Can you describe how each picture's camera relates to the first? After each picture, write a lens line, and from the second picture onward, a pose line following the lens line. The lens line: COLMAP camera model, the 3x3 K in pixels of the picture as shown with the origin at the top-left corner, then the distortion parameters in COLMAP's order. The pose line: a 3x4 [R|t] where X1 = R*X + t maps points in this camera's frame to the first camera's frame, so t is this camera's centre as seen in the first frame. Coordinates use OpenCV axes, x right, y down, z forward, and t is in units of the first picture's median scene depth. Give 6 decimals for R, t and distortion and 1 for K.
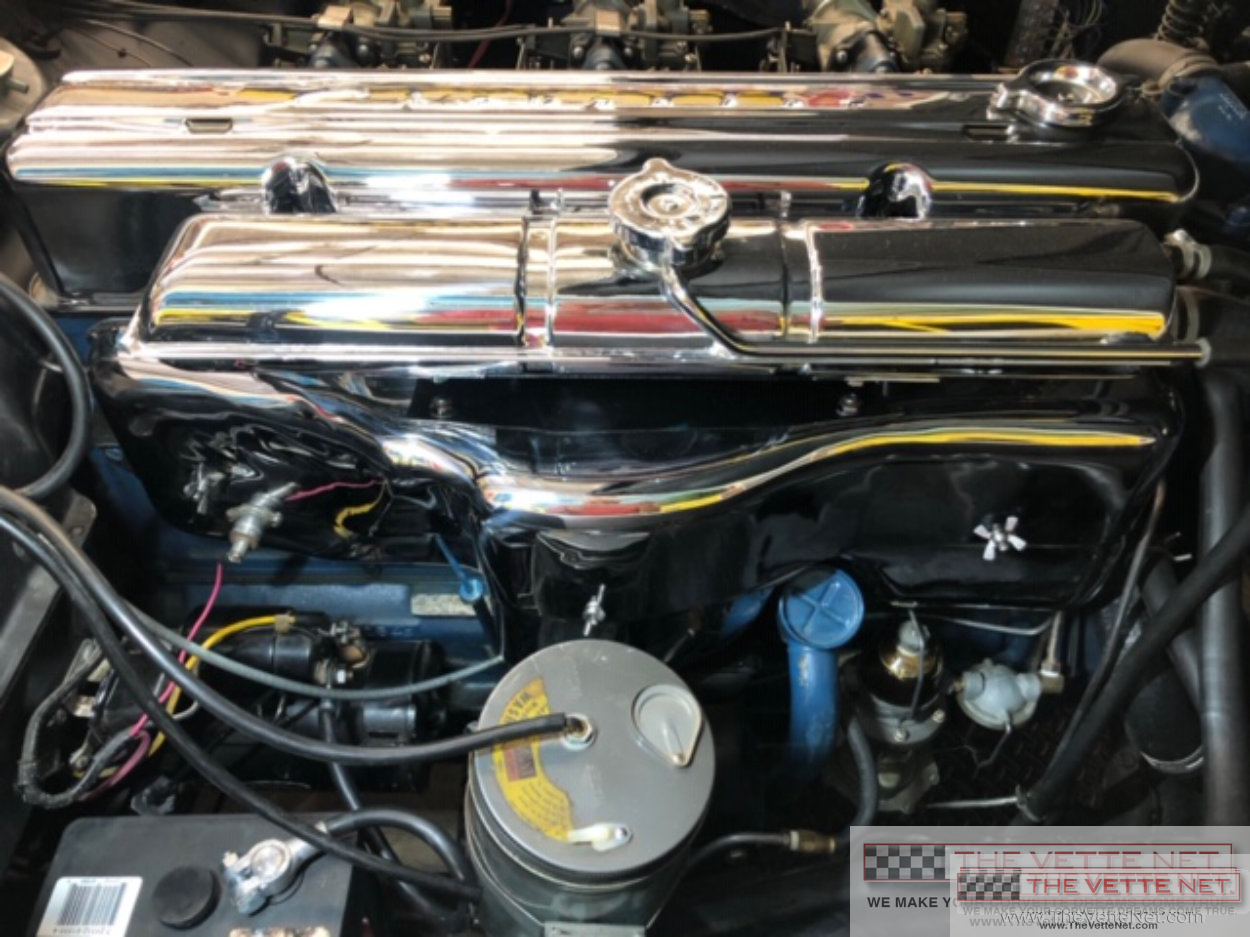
lens RADIAL K [[1017.8, 0, 624.1], [0, 1017.8, 469.7], [0, 0, 1]] dist [0.017587, 0.009975]
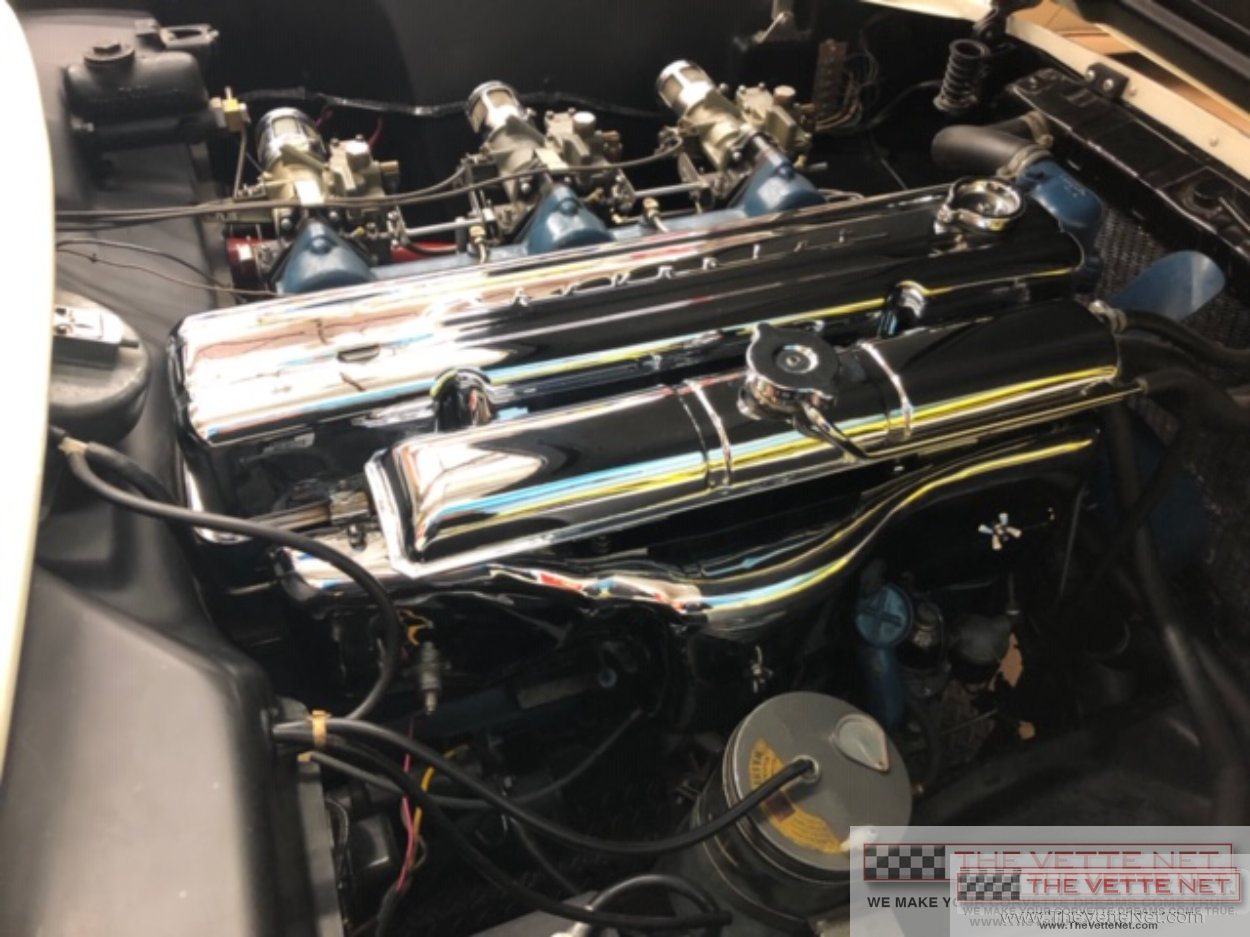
lens RADIAL K [[1017.8, 0, 626.3], [0, 1017.8, 466.4], [0, 0, 1]] dist [0.017587, 0.009975]
pose [[0.935575, -0.226438, 0.270970, -0.436481], [0.220222, 0.973979, 0.053552, -0.197126], [-0.276045, 0.009572, 0.961097, -0.153976]]
